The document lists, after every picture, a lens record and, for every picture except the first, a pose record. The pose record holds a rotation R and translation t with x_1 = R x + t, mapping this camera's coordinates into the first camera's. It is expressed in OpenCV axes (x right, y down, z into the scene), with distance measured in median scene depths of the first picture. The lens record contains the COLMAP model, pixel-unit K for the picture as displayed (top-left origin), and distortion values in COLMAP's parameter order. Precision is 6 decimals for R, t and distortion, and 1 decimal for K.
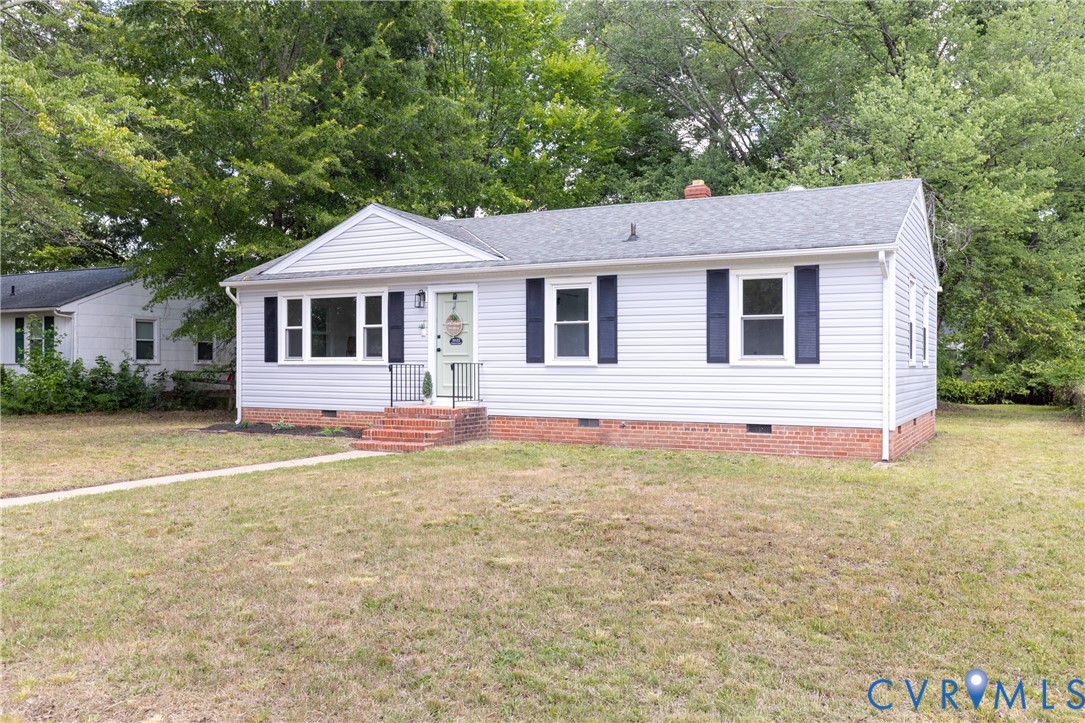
lens RADIAL K [[886.2, 0, 542.5], [0, 886.2, 361.5], [0, 0, 1]] dist [0.001571, 0.001319]
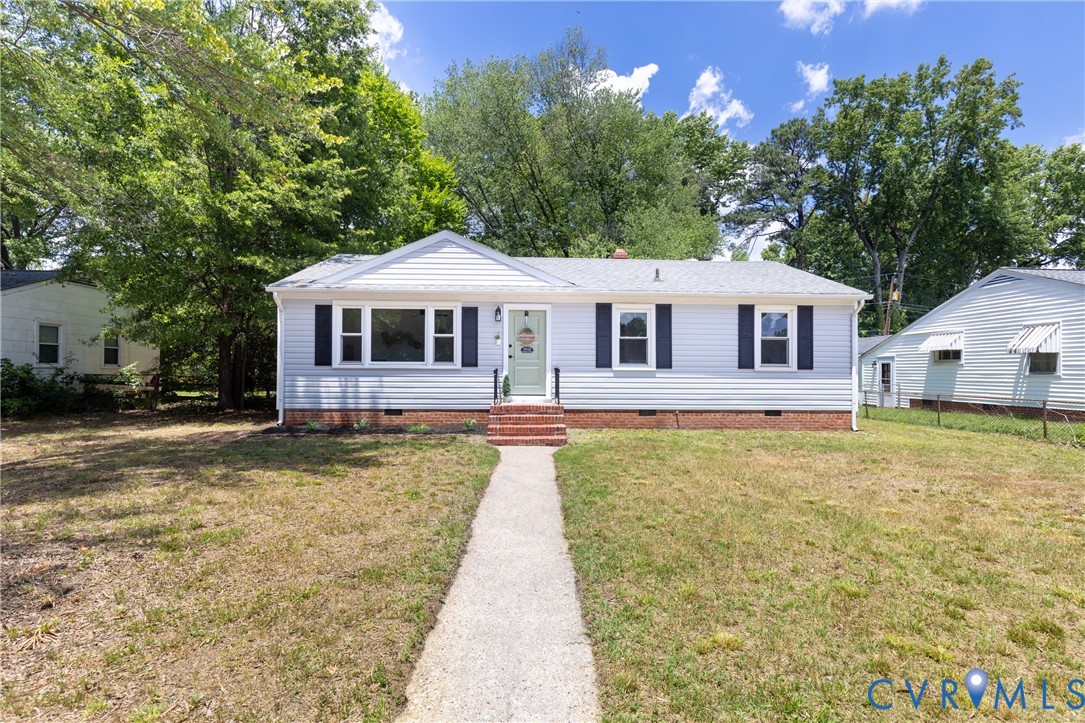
lens RADIAL K [[490.0, 0, 534.9], [0, 490.0, 367.2], [0, 0, 1]] dist [0.004350, -0.000227]
pose [[0.864530, 0.007896, 0.502520, -0.428083], [-0.006284, 0.999968, -0.004901, 0.004017], [-0.502542, 0.001079, 0.864552, 0.403511]]
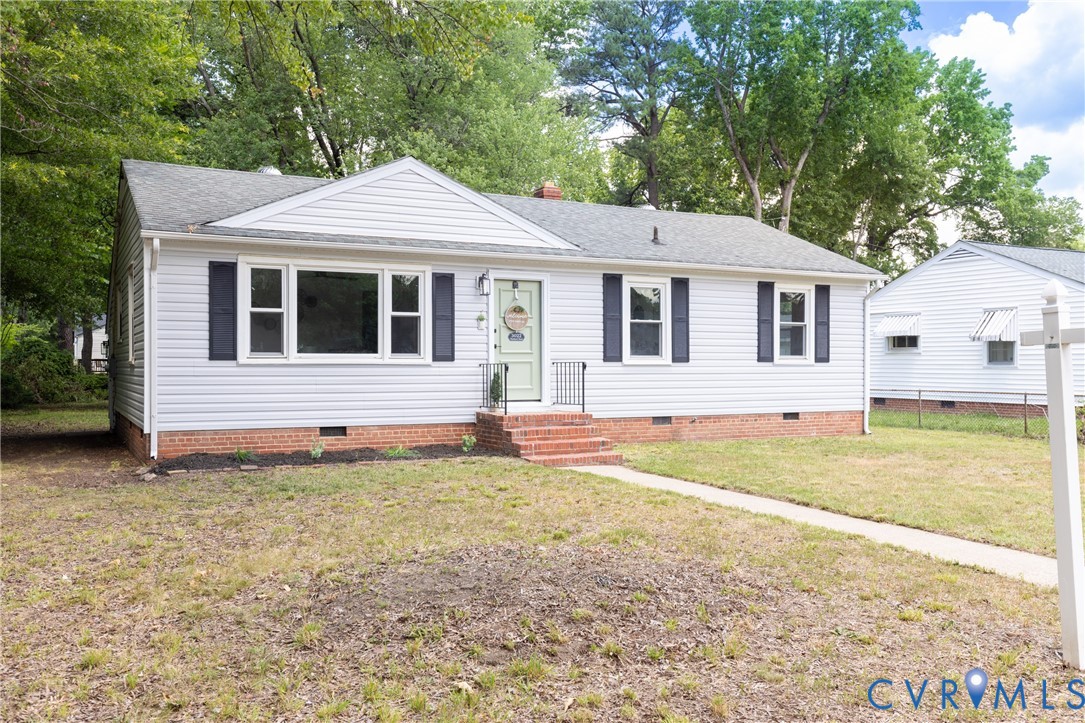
lens RADIAL K [[957.2, 0, 542.5], [0, 957.2, 361.5], [0, 0, 1]] dist [0.015675, 0.015276]
pose [[0.563249, -0.000454, 0.826287, -0.851129], [-0.002582, 0.999994, 0.002309, -0.000880], [-0.826283, -0.003434, 0.563244, 0.449818]]
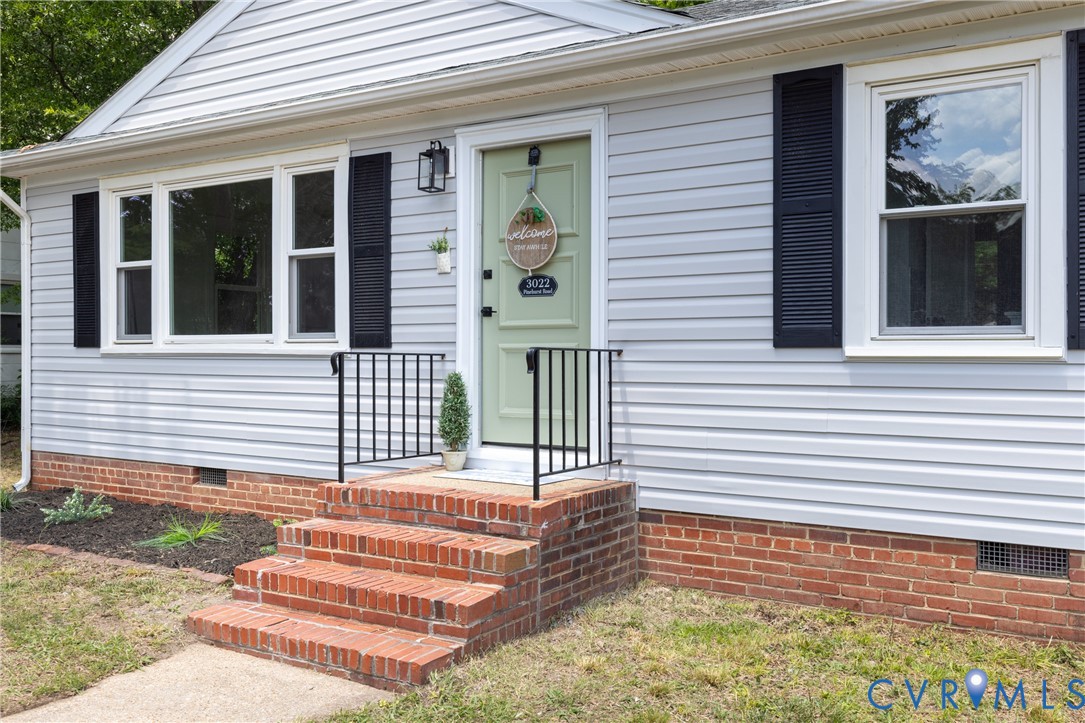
lens RADIAL K [[909.6, 0, 542.5], [0, 909.6, 361.5], [0, 0, 1]] dist [-0.001533, 0.000301]
pose [[0.999393, 0.003877, -0.034624, -0.082766], [-0.003713, 0.999982, 0.004799, 0.004822], [0.034642, -0.004668, 0.999389, 0.642444]]
